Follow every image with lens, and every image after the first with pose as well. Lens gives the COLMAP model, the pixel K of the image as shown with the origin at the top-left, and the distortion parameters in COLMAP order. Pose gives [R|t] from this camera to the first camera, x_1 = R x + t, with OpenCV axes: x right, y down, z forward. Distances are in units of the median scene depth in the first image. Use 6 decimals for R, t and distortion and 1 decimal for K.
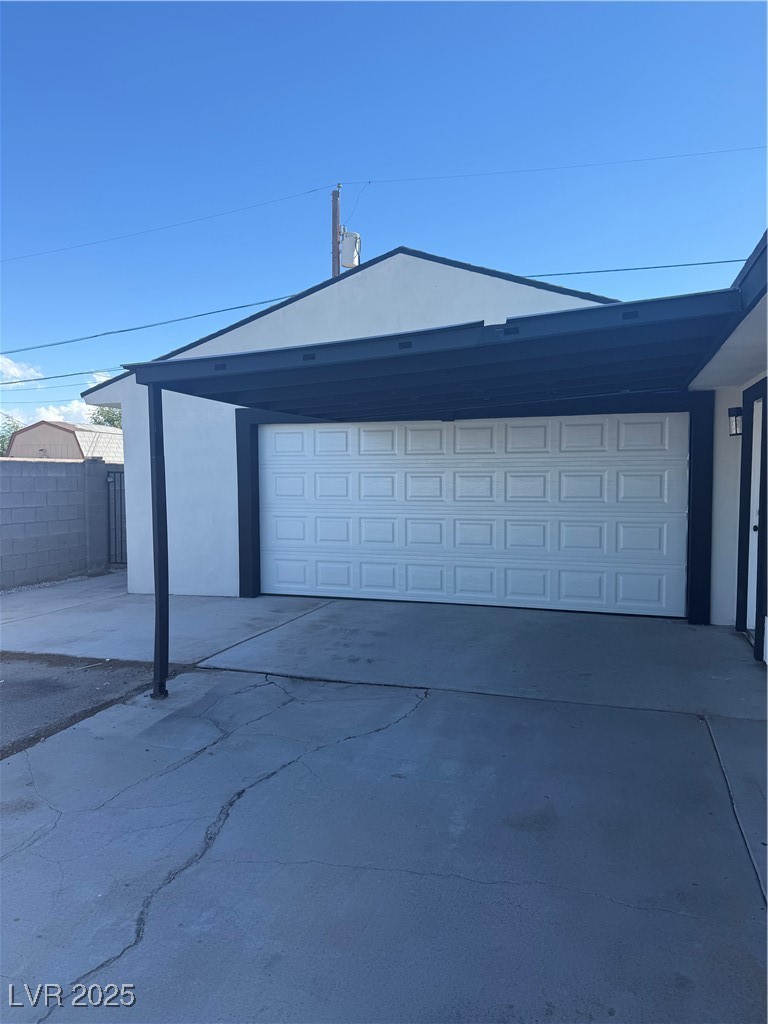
lens RADIAL K [[720.0, 0, 384.0], [0, 720.0, 512.0], [0, 0, 1]] dist [0.087524, -0.117171]
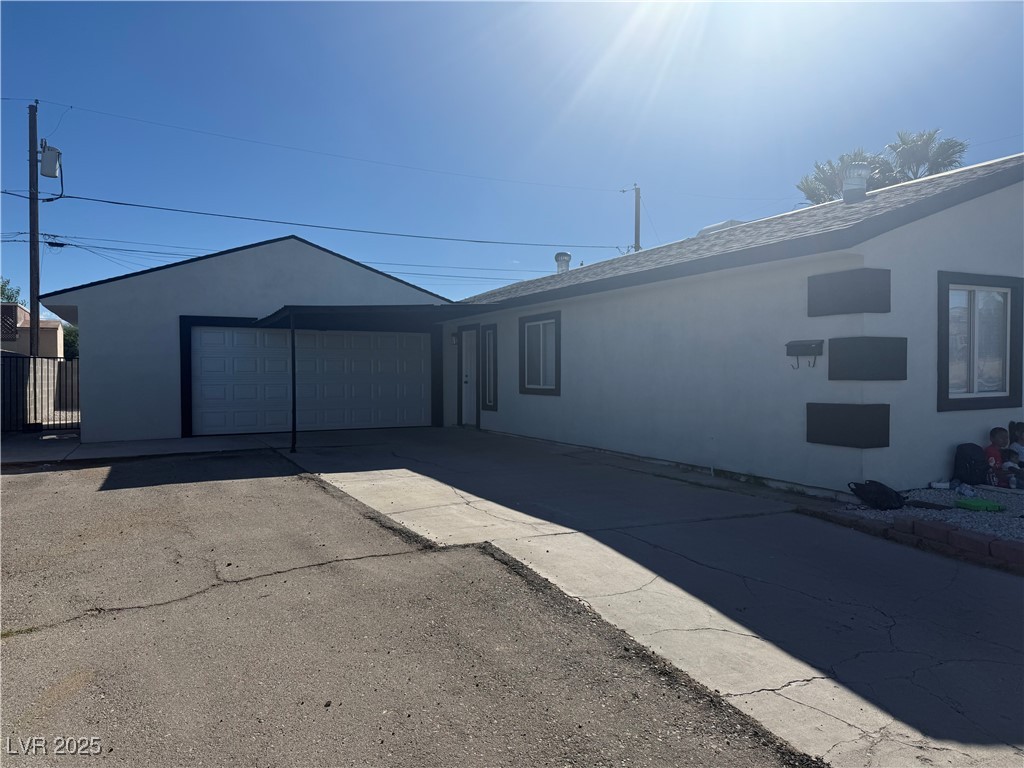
lens RADIAL K [[720.0, 0, 517.2], [0, 720.0, 386.2], [0, 0, 1]] dist [0.087524, -0.117171]
pose [[0.690912, -0.009942, 0.722870, -0.969627], [0.039532, 0.998929, -0.024044, 0.086817], [-0.721857, 0.045189, 0.690565, -0.682520]]
